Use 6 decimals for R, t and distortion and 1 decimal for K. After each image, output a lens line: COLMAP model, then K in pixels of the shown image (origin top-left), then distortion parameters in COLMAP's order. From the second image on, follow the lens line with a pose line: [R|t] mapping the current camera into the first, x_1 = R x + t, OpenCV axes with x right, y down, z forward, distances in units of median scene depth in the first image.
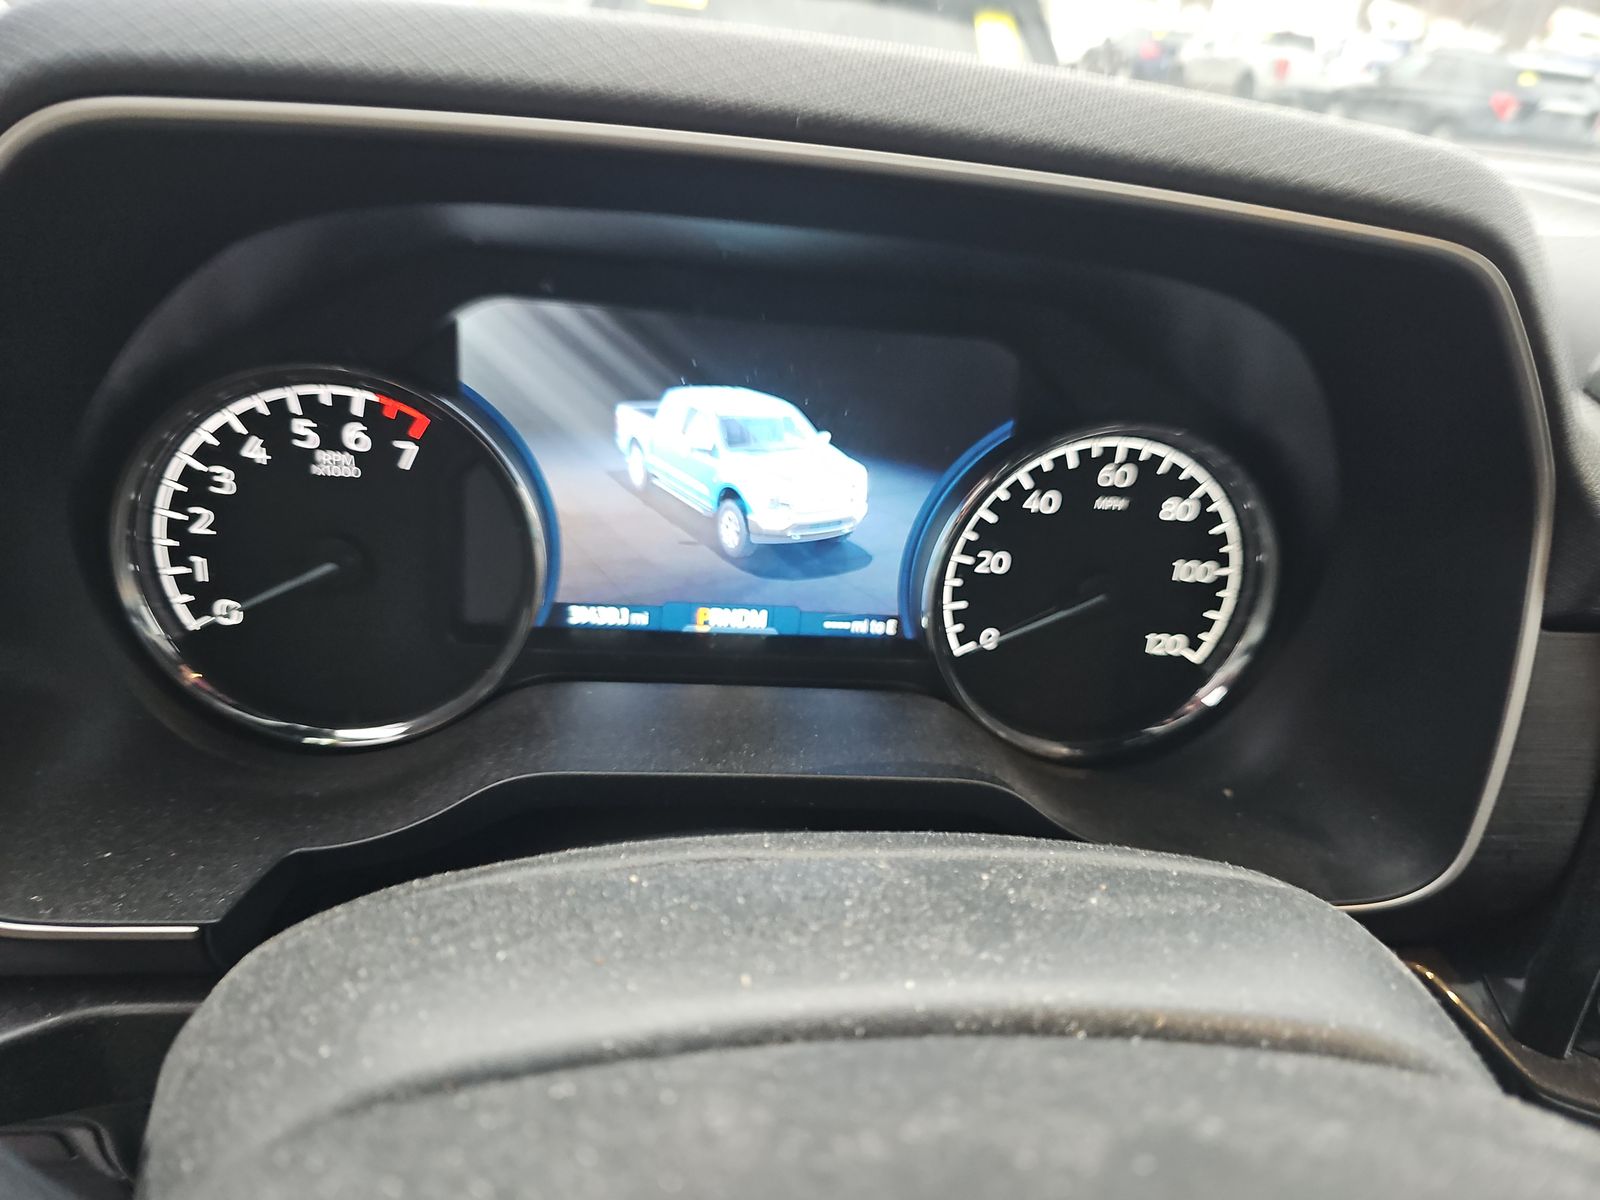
lens RADIAL K [[1065.9, 0, 795.7], [0, 1065.9, 615.3], [0, 0, 1]] dist [0.039222, -0.003262]
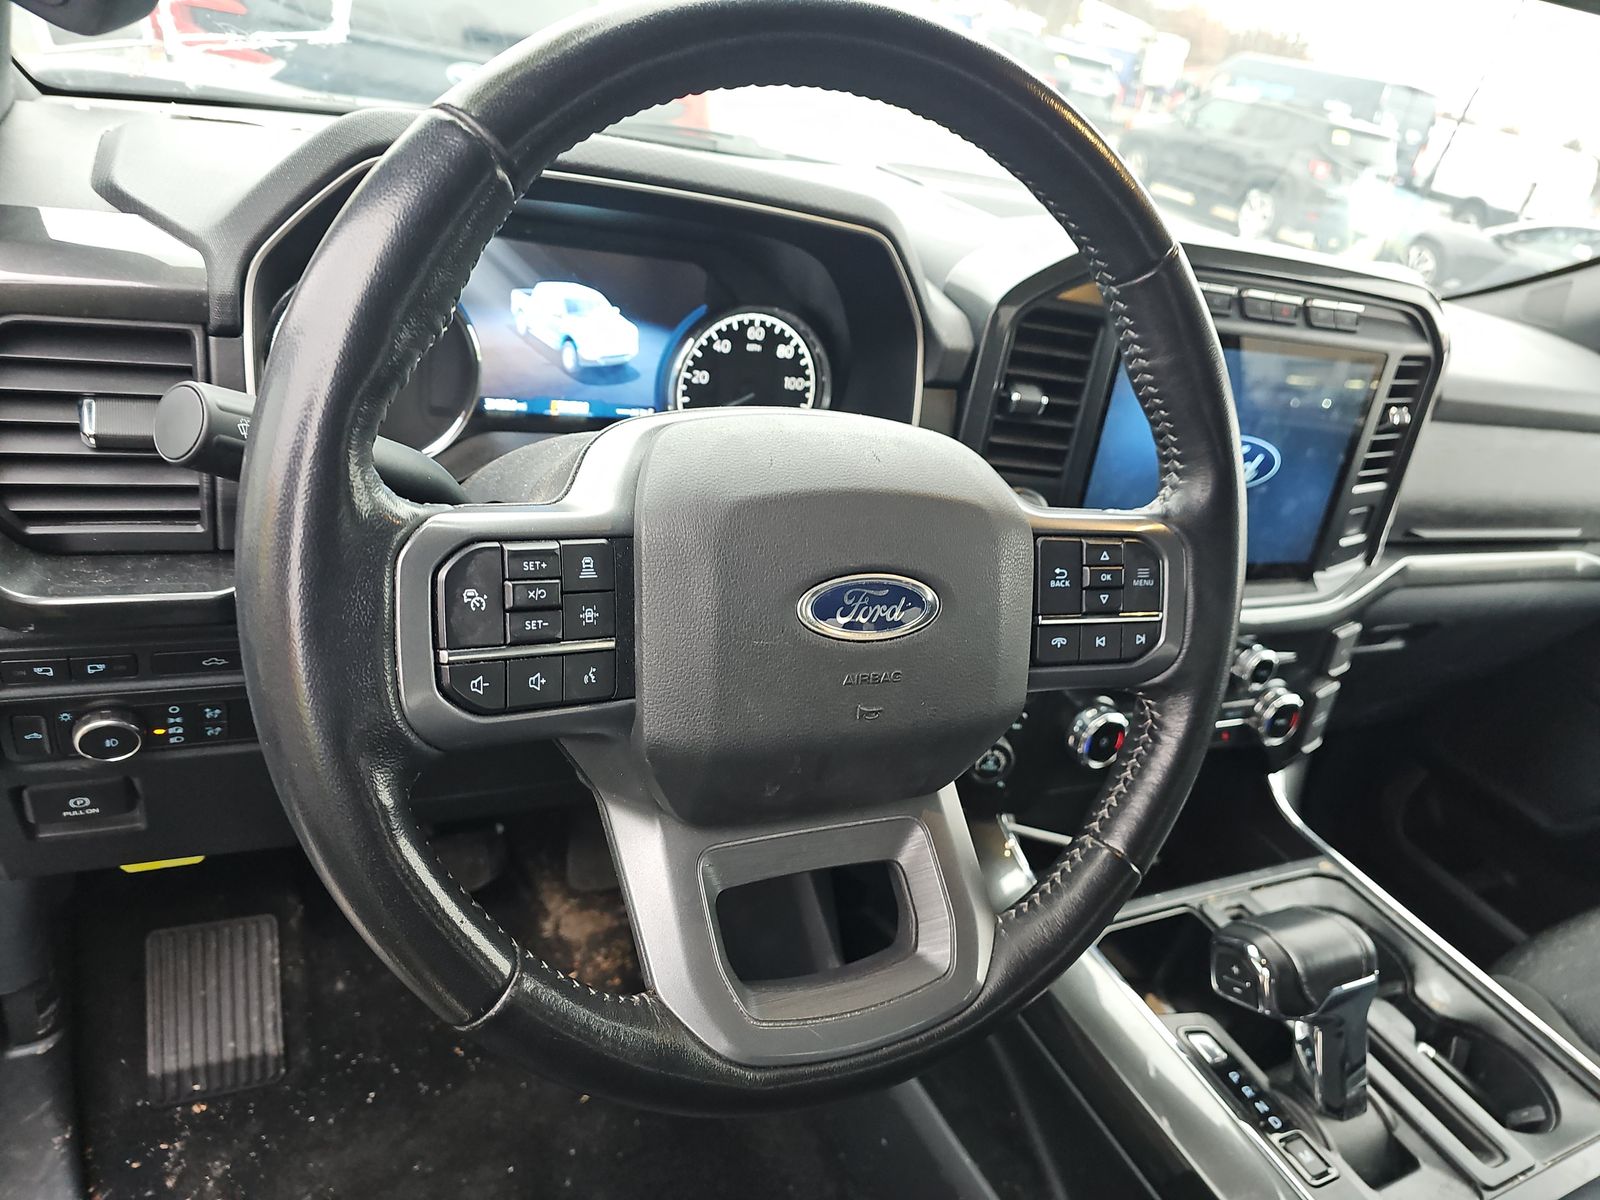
lens RADIAL K [[1065.9, 0, 809.6], [0, 1065.9, 594.8], [0, 0, 1]] dist [0.039222, -0.003262]
pose [[0.931183, -0.075604, 0.356628, -0.374447], [0.066675, 0.997078, 0.037282, 0.300334], [-0.358404, -0.010939, 0.933502, -0.960513]]
